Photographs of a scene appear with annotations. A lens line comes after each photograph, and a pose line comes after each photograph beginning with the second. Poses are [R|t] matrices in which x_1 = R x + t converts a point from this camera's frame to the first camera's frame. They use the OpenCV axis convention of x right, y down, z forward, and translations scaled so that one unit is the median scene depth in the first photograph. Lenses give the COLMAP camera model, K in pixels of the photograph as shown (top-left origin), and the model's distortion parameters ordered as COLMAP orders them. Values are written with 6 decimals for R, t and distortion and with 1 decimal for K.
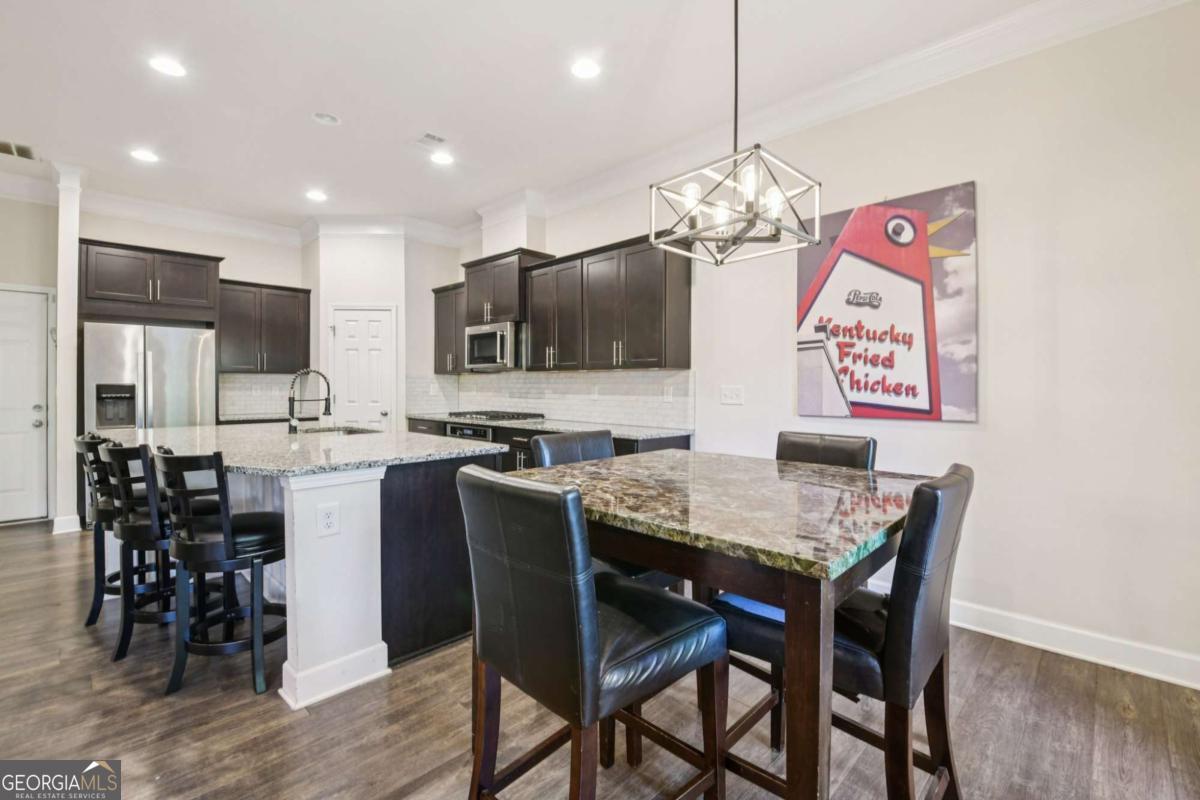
lens RADIAL K [[522.4, 0, 609.9], [0, 522.4, 387.6], [0, 0, 1]] dist [-0.002808, -0.000723]
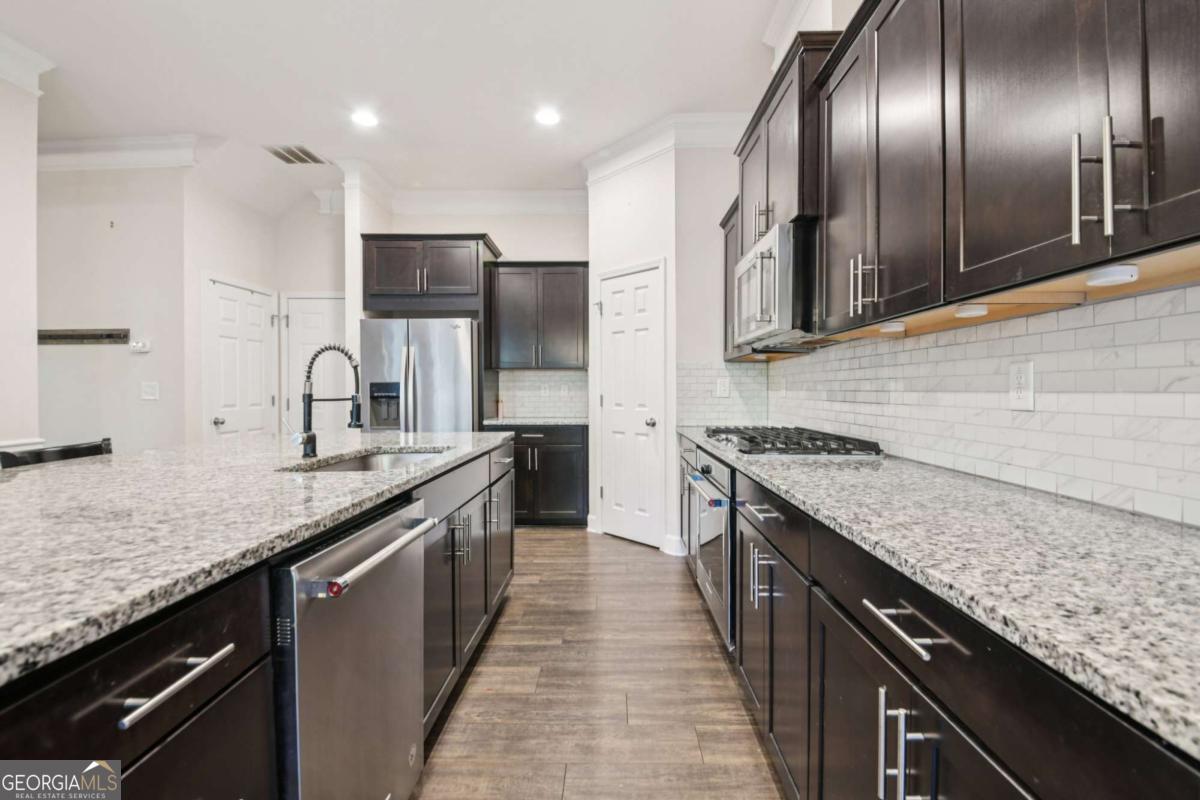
lens RADIAL K [[541.2, 0, 588.5], [0, 541.2, 393.2], [0, 0, 1]] dist [0.043657, -0.000125]
pose [[0.669108, -0.001130, -0.743164, 0.040297], [0.003278, 0.999994, 0.001430, 0.013046], [0.743158, -0.003393, 0.669107, 0.612809]]
